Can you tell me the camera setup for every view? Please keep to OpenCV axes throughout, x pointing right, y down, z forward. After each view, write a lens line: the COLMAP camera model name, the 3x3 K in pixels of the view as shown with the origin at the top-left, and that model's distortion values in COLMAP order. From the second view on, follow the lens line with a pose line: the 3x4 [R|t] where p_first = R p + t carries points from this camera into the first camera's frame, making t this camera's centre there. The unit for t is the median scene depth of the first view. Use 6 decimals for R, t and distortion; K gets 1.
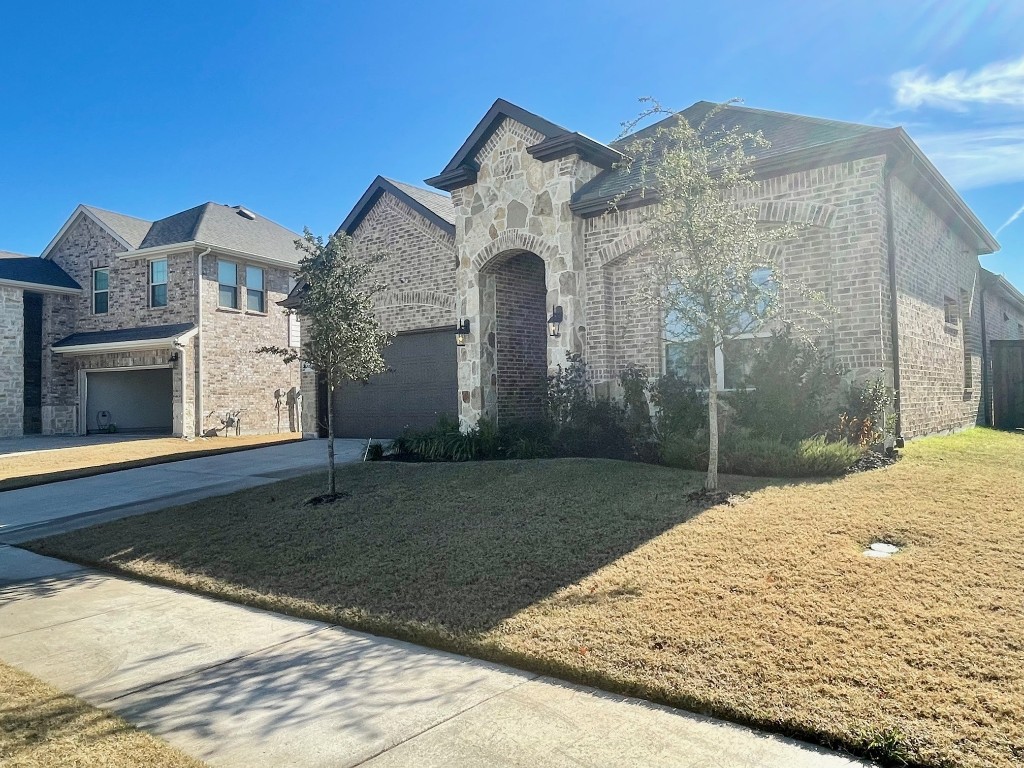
lens RADIAL K [[729.2, 0, 514.1], [0, 729.2, 379.4], [0, 0, 1]] dist [0.002567, 0.001134]
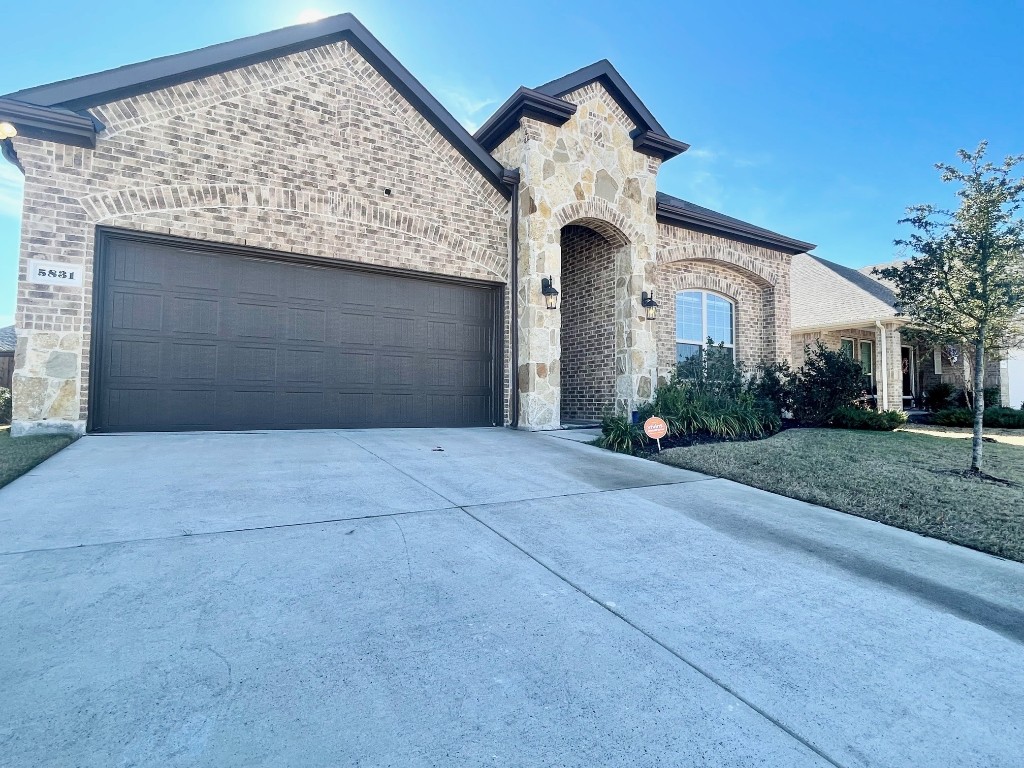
lens RADIAL K [[526.9, 0, 504.8], [0, 526.9, 377.3], [0, 0, 1]] dist [-0.010771, 0.007289]
pose [[0.349950, 0.073694, 0.933865, -0.667062], [-0.045690, 0.997057, -0.061559, 0.073584], [-0.935654, -0.021125, 0.352287, 0.868260]]
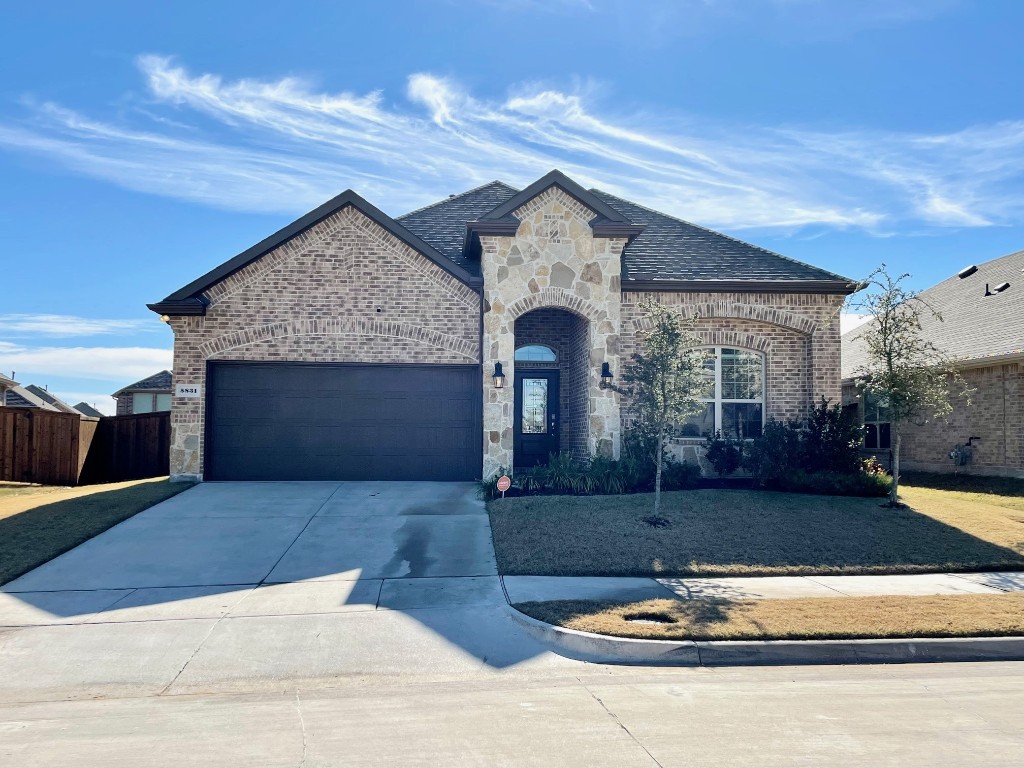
lens RADIAL K [[927.1, 0, 511.8], [0, 927.1, 382.4], [0, 0, 1]] dist [0.080988, 0.000000]
pose [[0.719387, 0.071525, 0.690917, -1.015817], [-0.045912, 0.997405, -0.055450, 0.019249], [-0.693090, 0.008169, 0.720805, 0.028512]]
